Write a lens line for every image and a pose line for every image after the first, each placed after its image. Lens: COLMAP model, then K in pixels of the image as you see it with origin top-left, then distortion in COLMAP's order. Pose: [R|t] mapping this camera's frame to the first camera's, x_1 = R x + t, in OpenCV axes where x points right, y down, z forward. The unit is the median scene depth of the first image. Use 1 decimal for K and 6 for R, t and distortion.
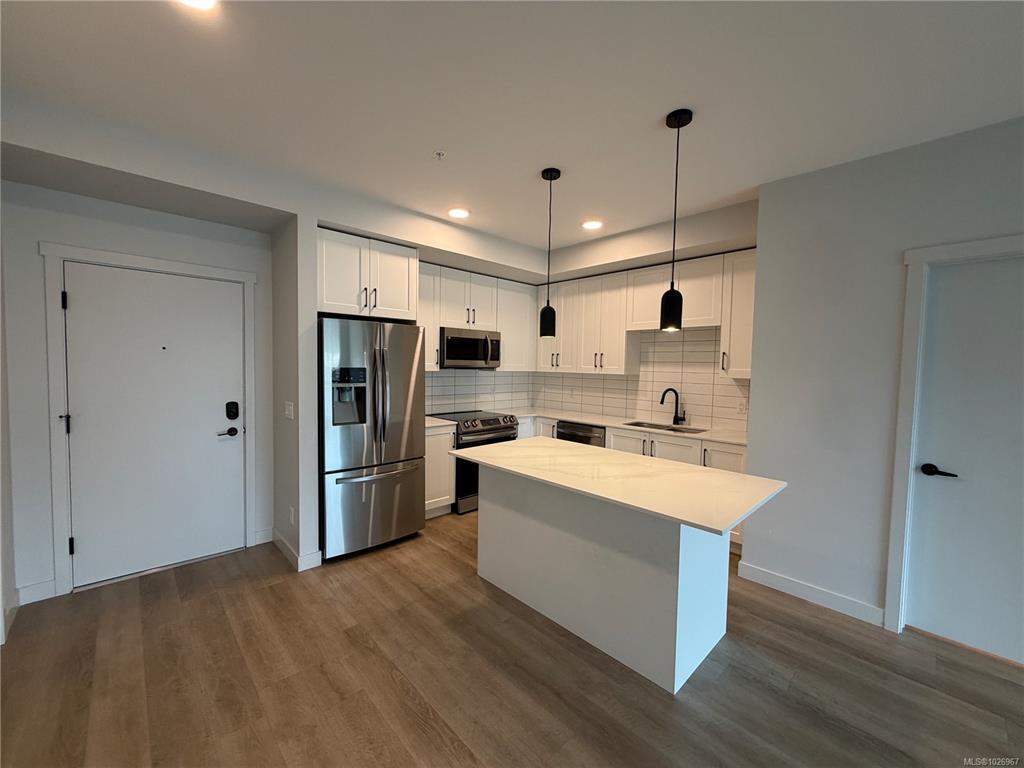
lens RADIAL K [[407.9, 0, 509.7], [0, 407.9, 384.9], [0, 0, 1]] dist [0.001082, -0.000429]
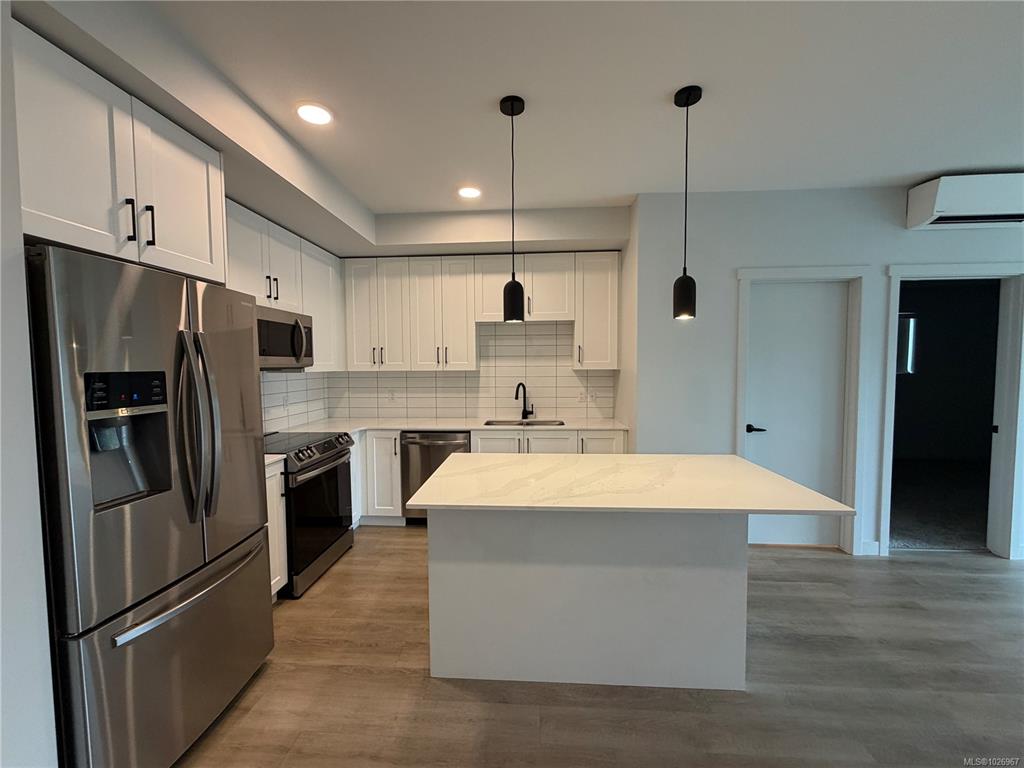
lens RADIAL K [[407.9, 0, 511.8], [0, 407.9, 384.5], [0, 0, 1]] dist [0.001082, -0.000429]
pose [[0.732268, -0.057362, 0.678597, -0.291388], [0.054867, 0.998176, 0.025170, -0.013149], [-0.678803, 0.018801, 0.734079, 0.299849]]
